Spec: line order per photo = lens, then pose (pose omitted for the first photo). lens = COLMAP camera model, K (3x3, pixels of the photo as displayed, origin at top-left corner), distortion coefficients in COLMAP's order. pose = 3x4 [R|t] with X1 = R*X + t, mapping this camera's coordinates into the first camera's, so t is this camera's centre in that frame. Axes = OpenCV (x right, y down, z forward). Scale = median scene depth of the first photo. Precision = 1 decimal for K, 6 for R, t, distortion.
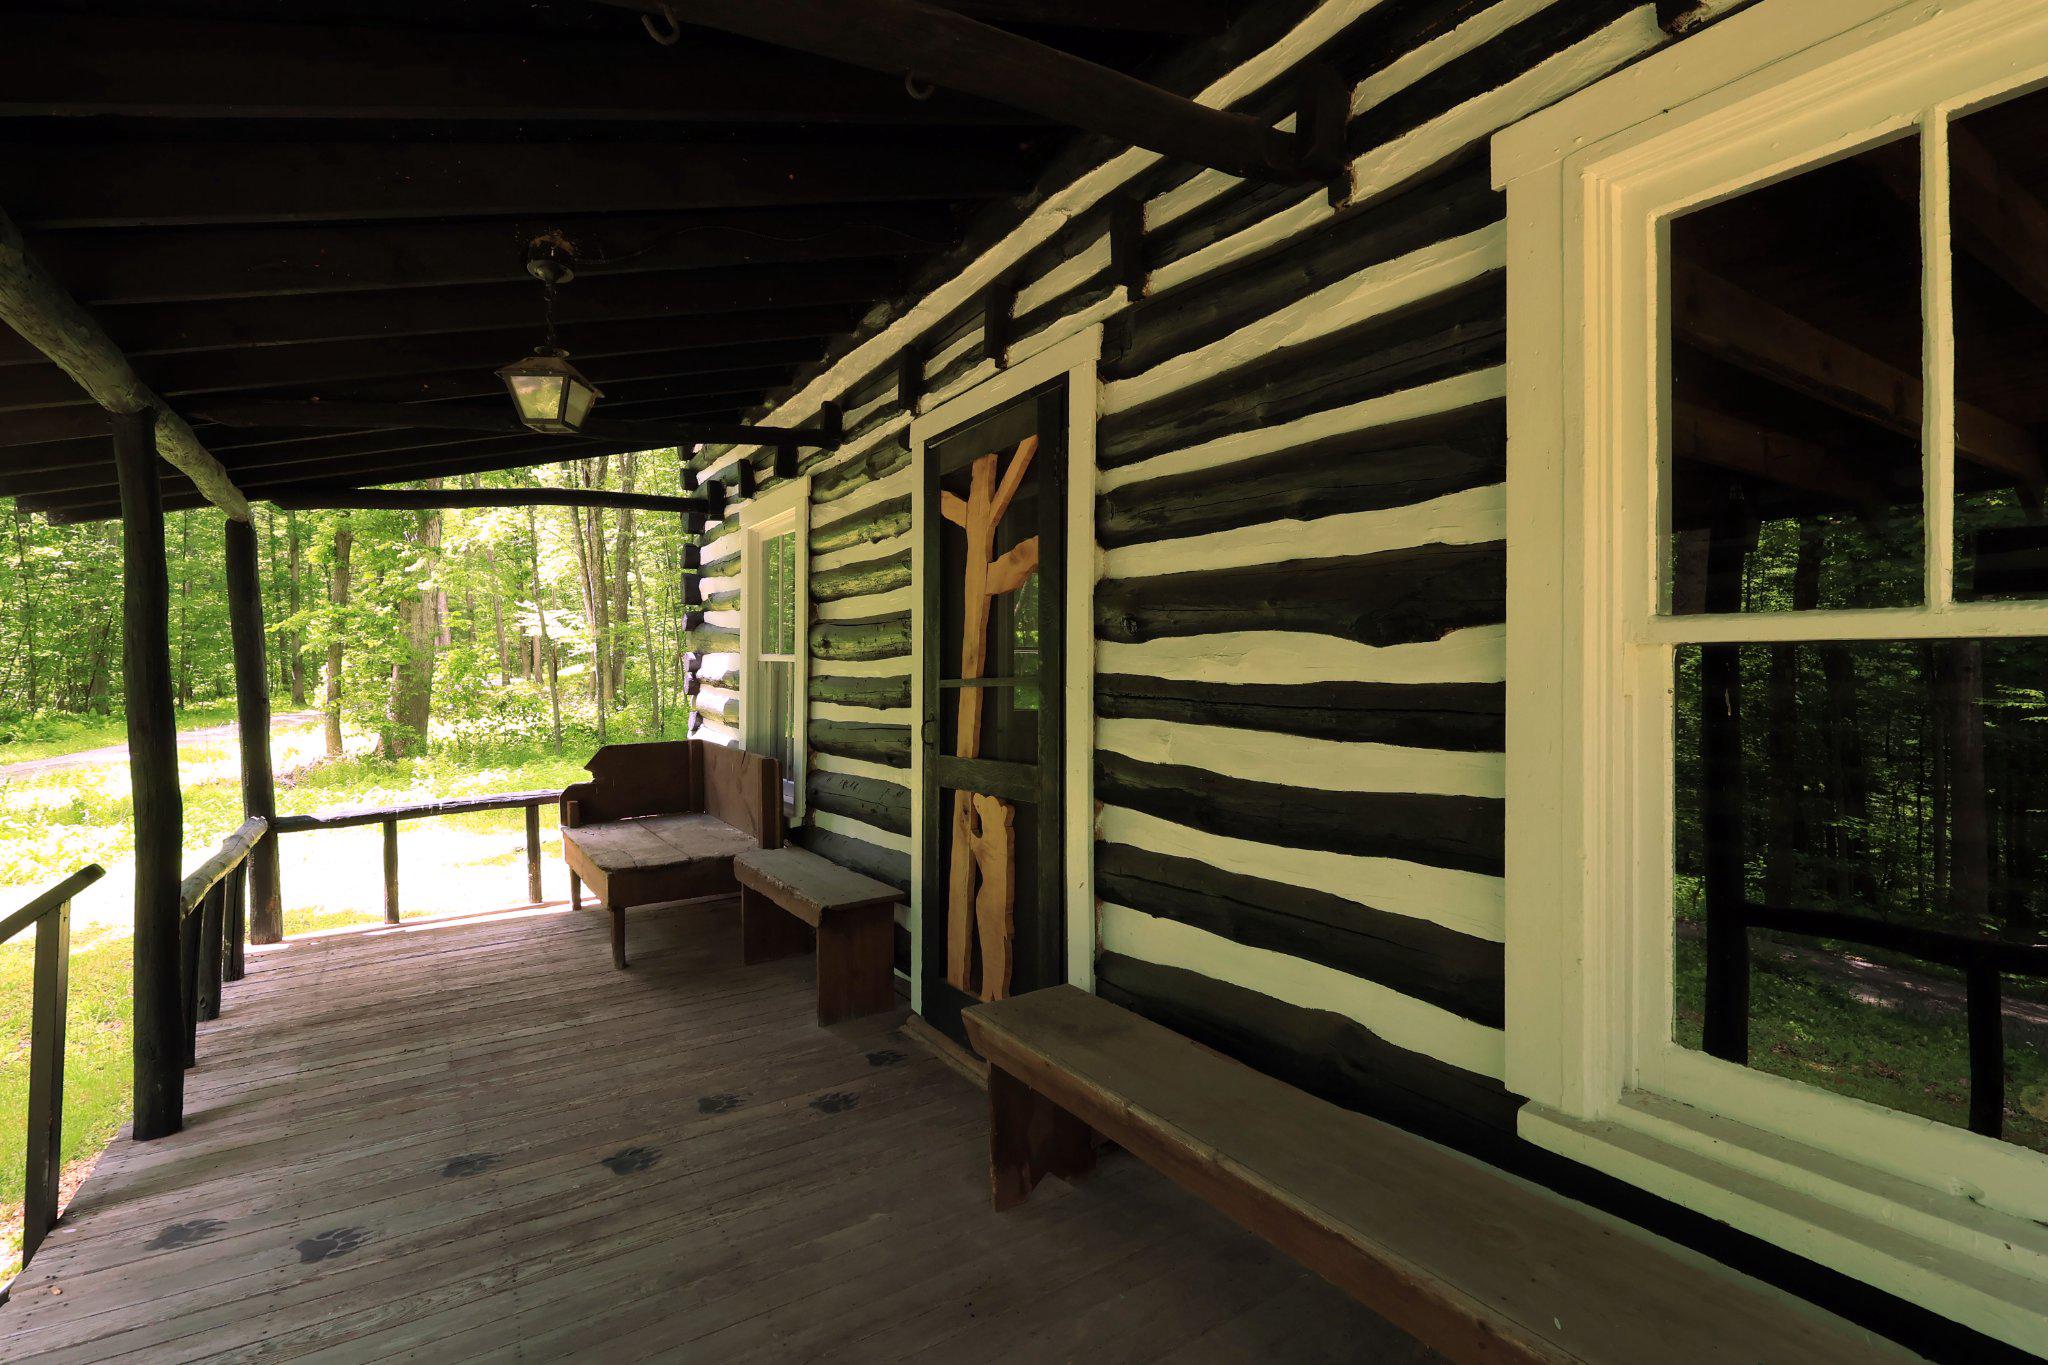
lens RADIAL K [[955.3, 0, 1024.0], [0, 955.3, 682.5], [0, 0, 1]] dist [-0.004024, -0.000618]
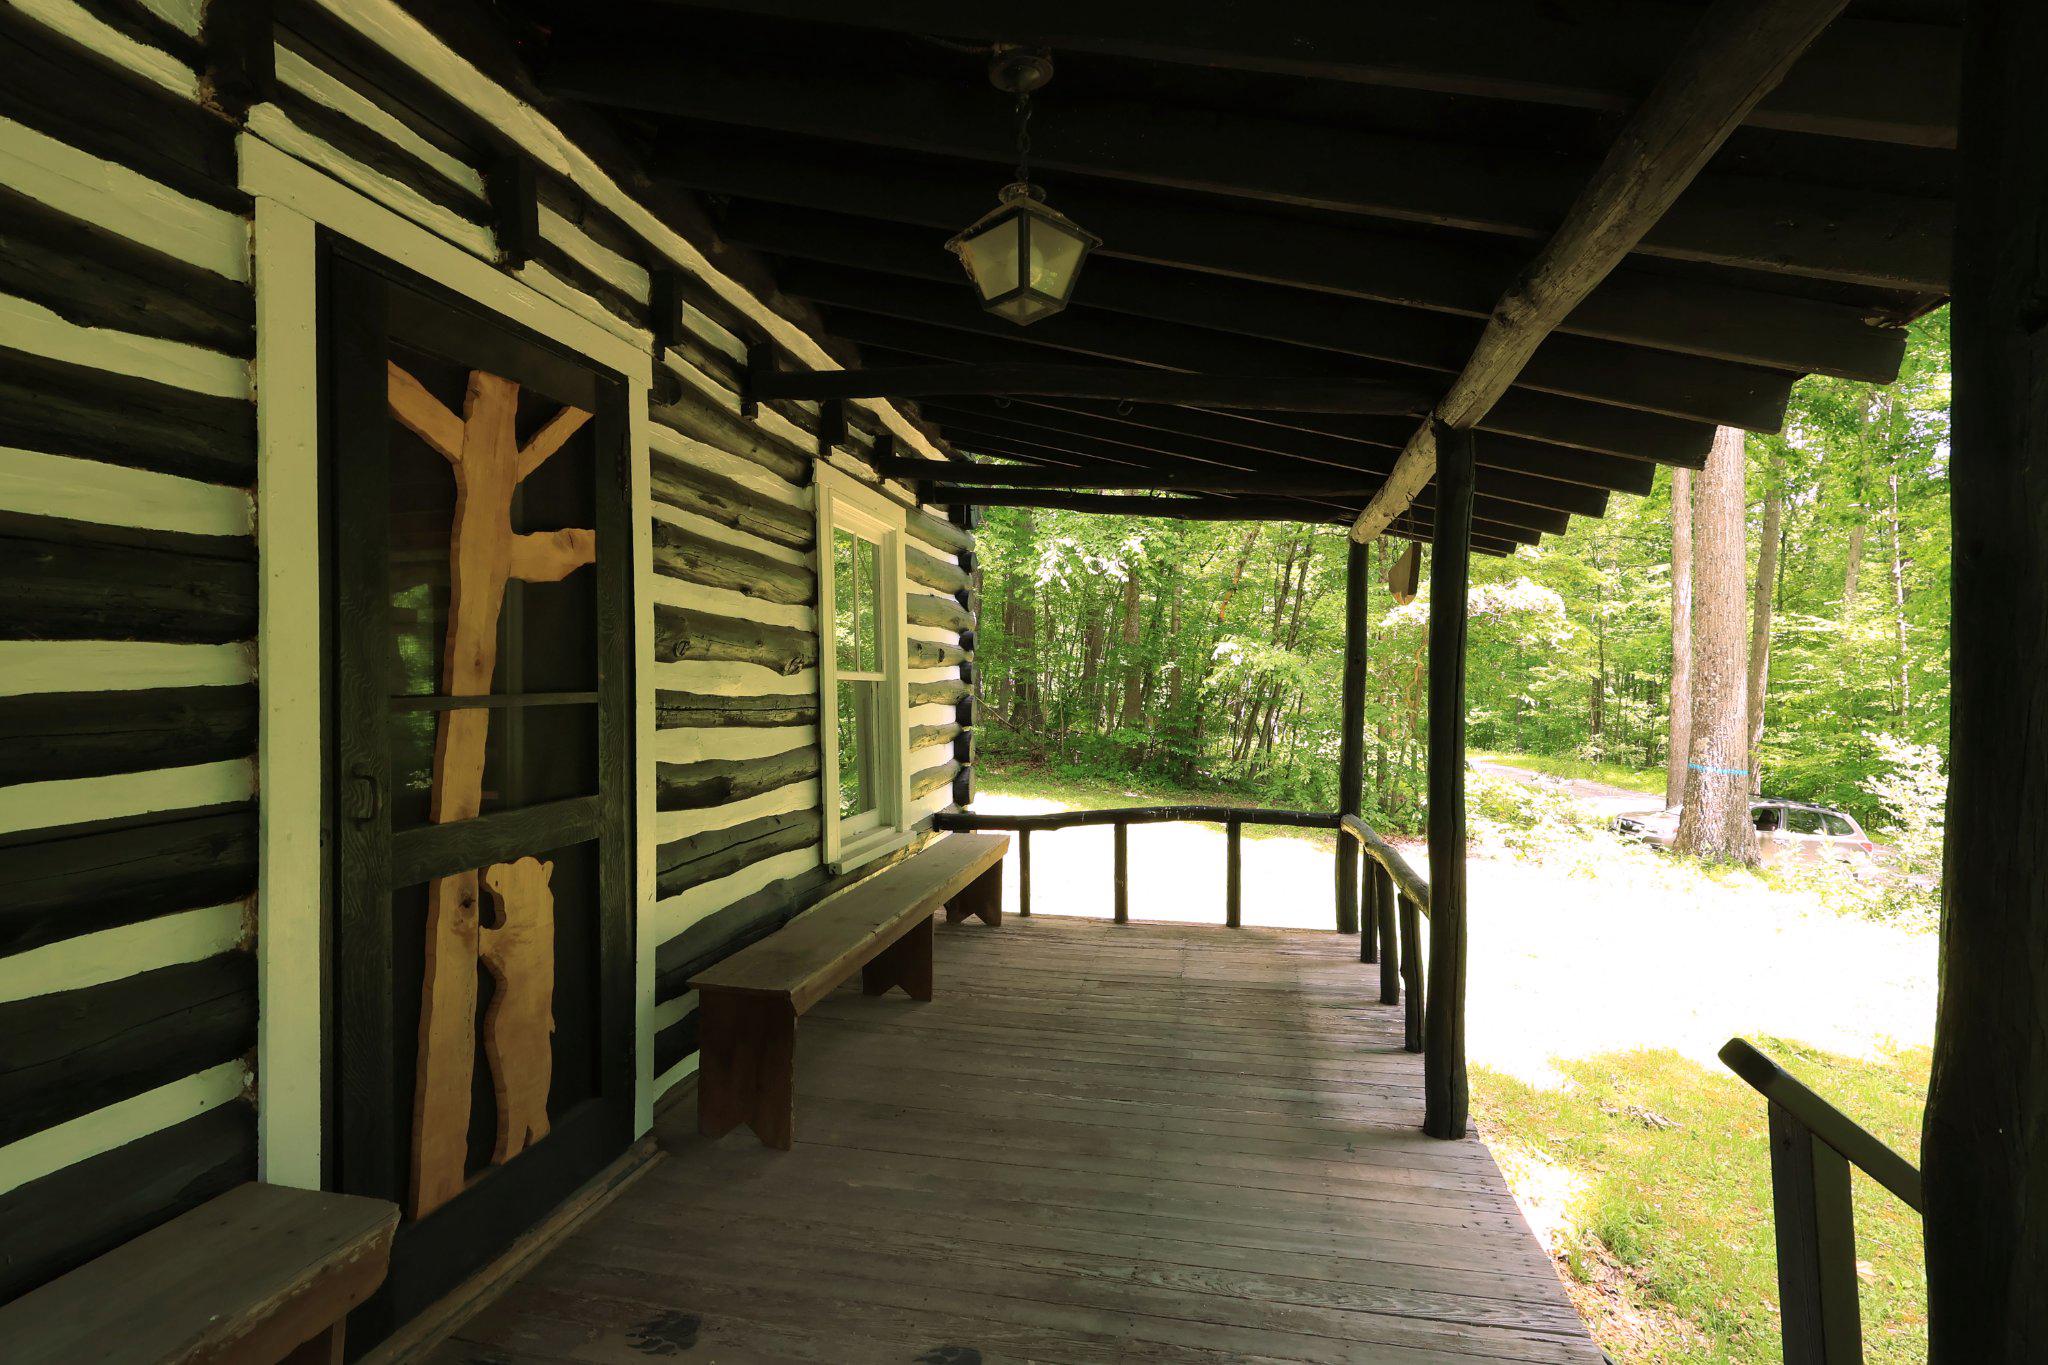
lens RADIAL K [[955.3, 0, 1024.0], [0, 955.3, 682.5], [0, 0, 1]] dist [-0.004024, -0.000618]
pose [[-0.704364, 0.014844, 0.709684, -0.715509], [0.014936, 0.999870, -0.006089, -0.002649], [-0.709682, 0.006311, -0.704494, 1.086917]]
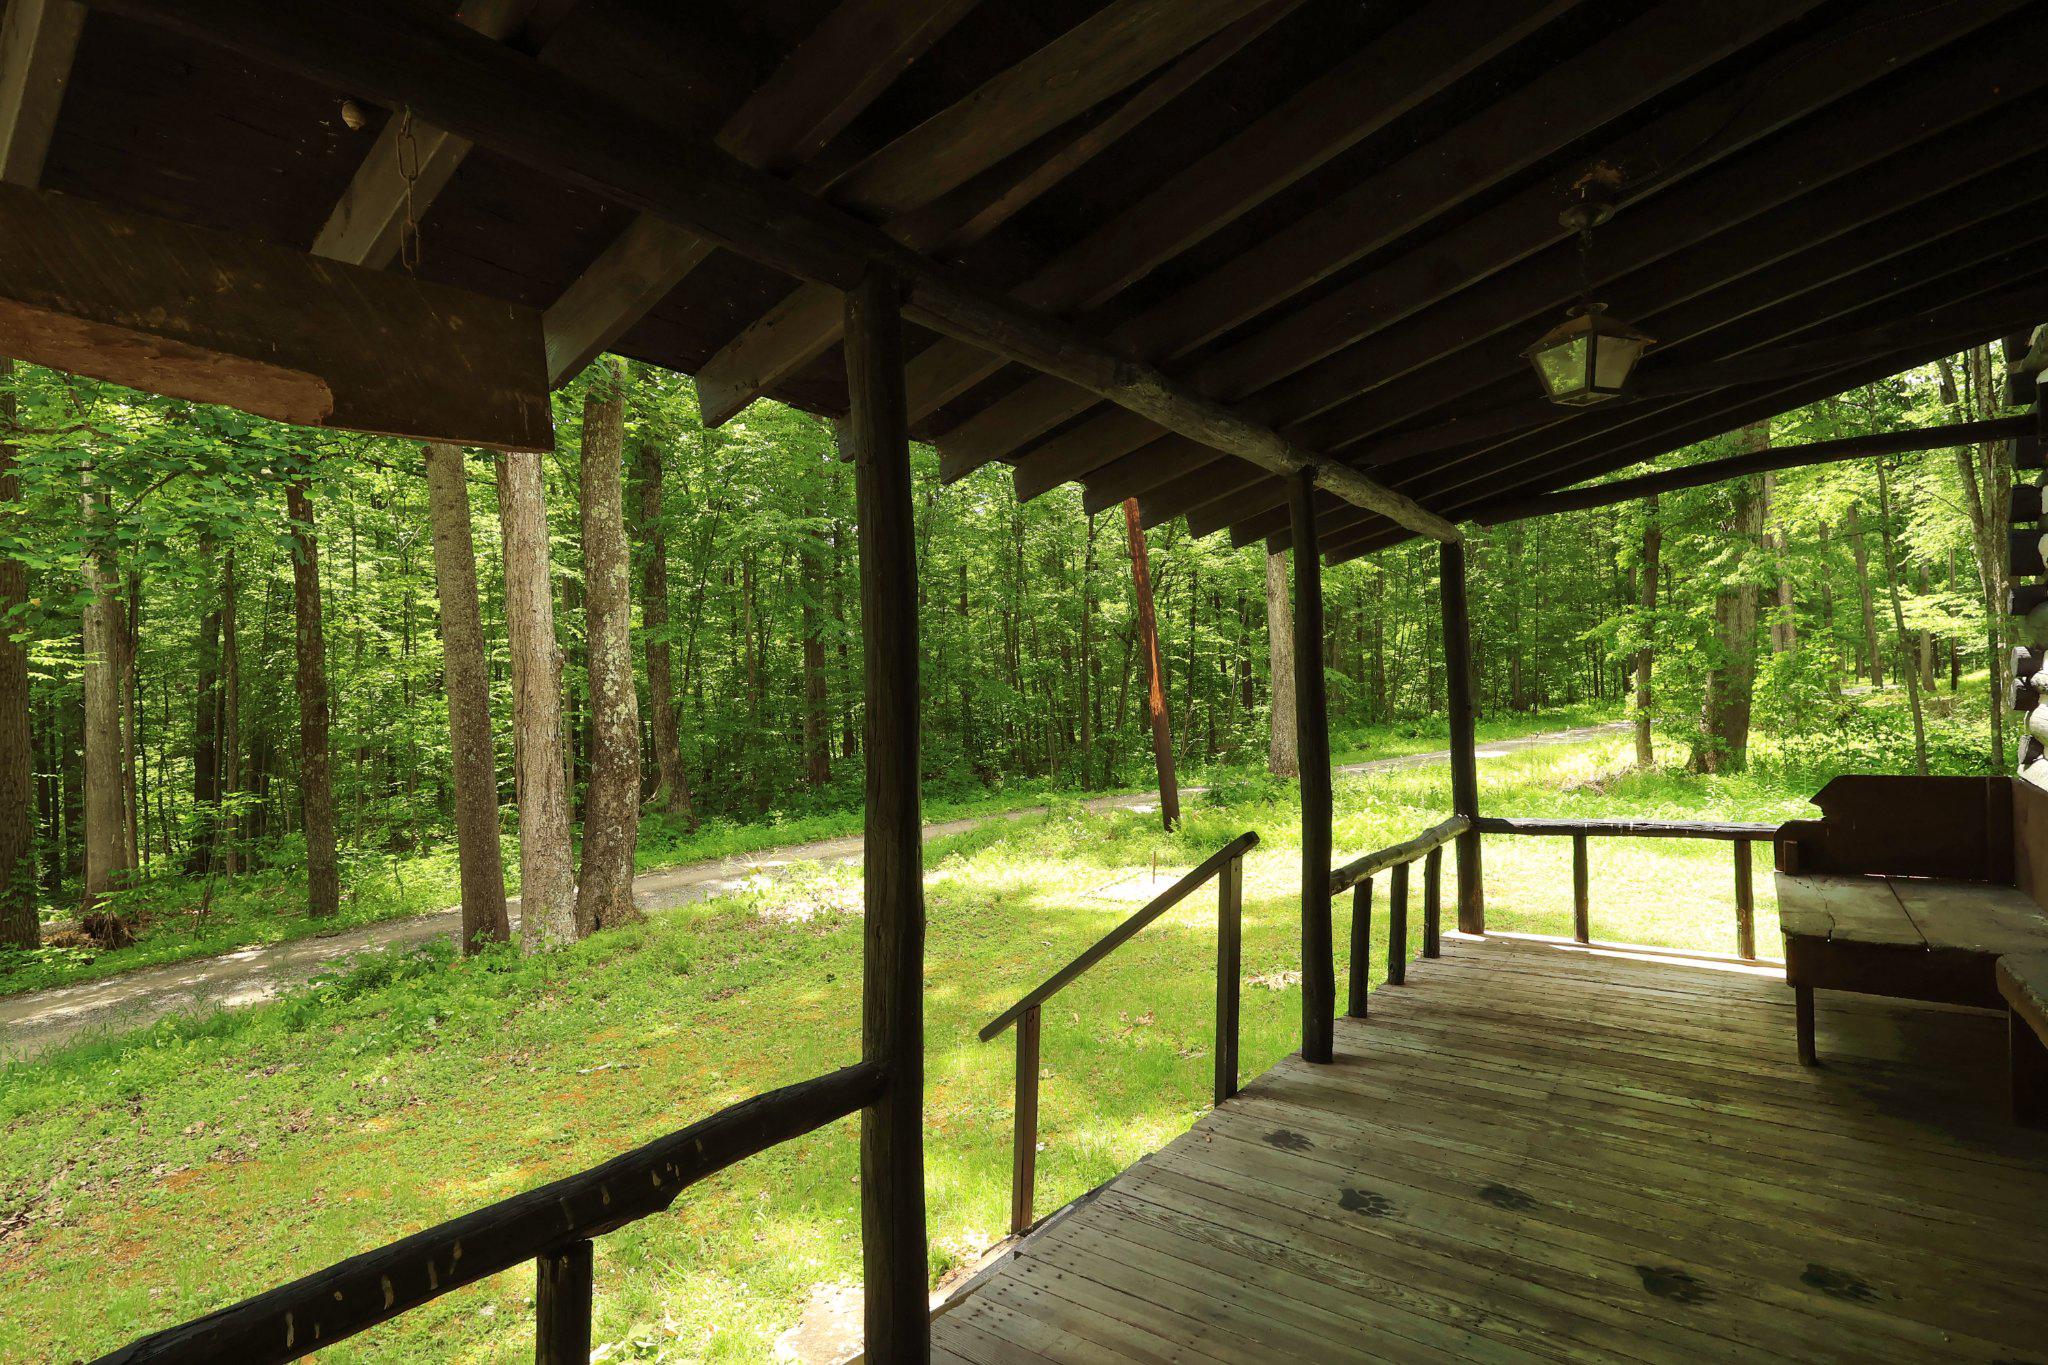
lens RADIAL K [[1035.8, 0, 989.5], [0, 1035.8, 718.9], [0, 0, 1]] dist [-0.001245, -0.000164]
pose [[0.346257, 0.028118, -0.937718, 0.147226], [-0.001603, 0.999567, 0.029380, -0.002135], [0.938138, -0.008670, 0.346152, 0.117615]]
